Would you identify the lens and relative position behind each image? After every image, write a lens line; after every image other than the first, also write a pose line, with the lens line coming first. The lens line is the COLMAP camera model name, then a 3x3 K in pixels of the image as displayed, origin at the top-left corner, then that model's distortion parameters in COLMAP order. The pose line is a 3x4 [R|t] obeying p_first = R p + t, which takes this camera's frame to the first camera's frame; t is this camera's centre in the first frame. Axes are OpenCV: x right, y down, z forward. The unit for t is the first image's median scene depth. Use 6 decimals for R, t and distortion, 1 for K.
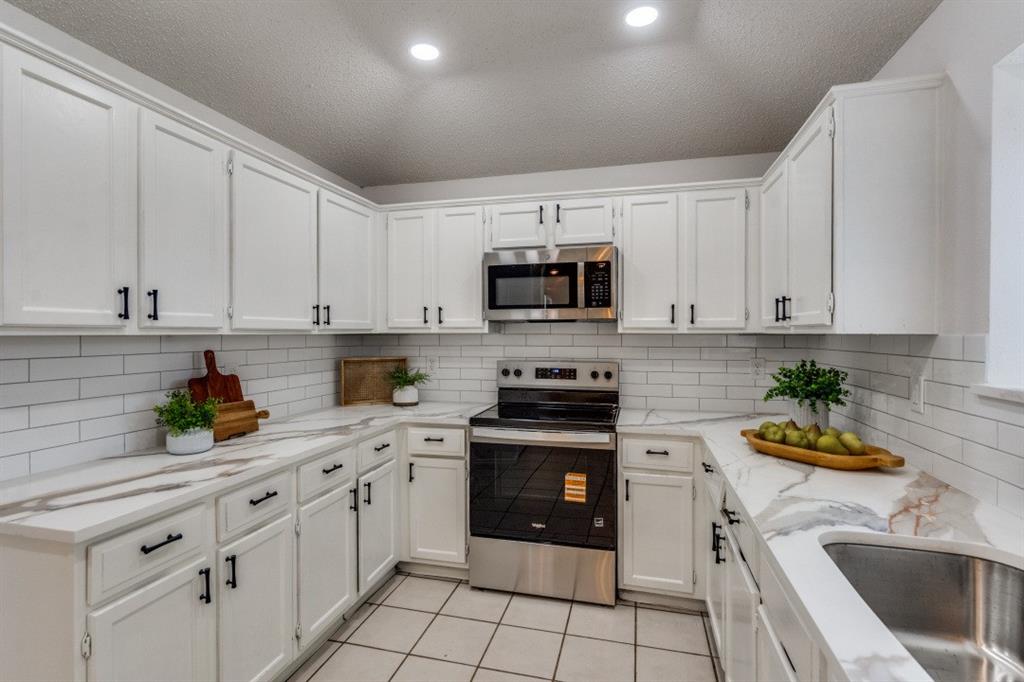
lens RADIAL K [[489.1, 0, 510.0], [0, 489.1, 332.8], [0, 0, 1]] dist [0.002943, -0.002373]
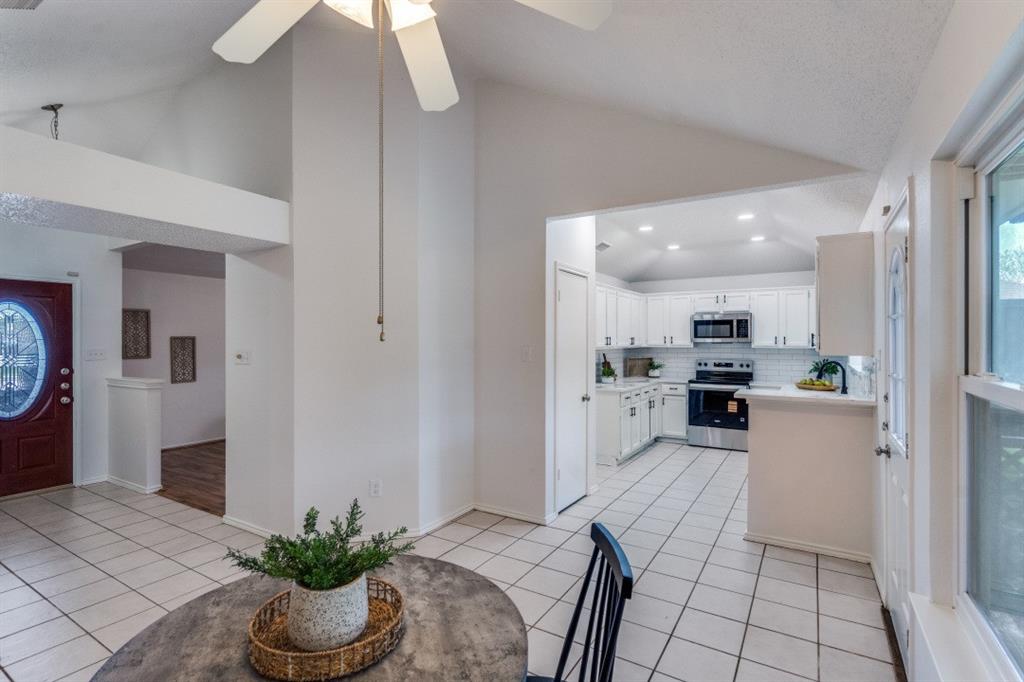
lens RADIAL K [[489.1, 0, 510.5], [0, 489.1, 339.9], [0, 0, 1]] dist [0.002943, -0.002373]
pose [[0.959129, 0.000187, -0.282969, -0.250437], [0.000106, 0.999999, 0.001022, -0.044038], [0.282969, -0.001010, 0.959129, -1.744281]]
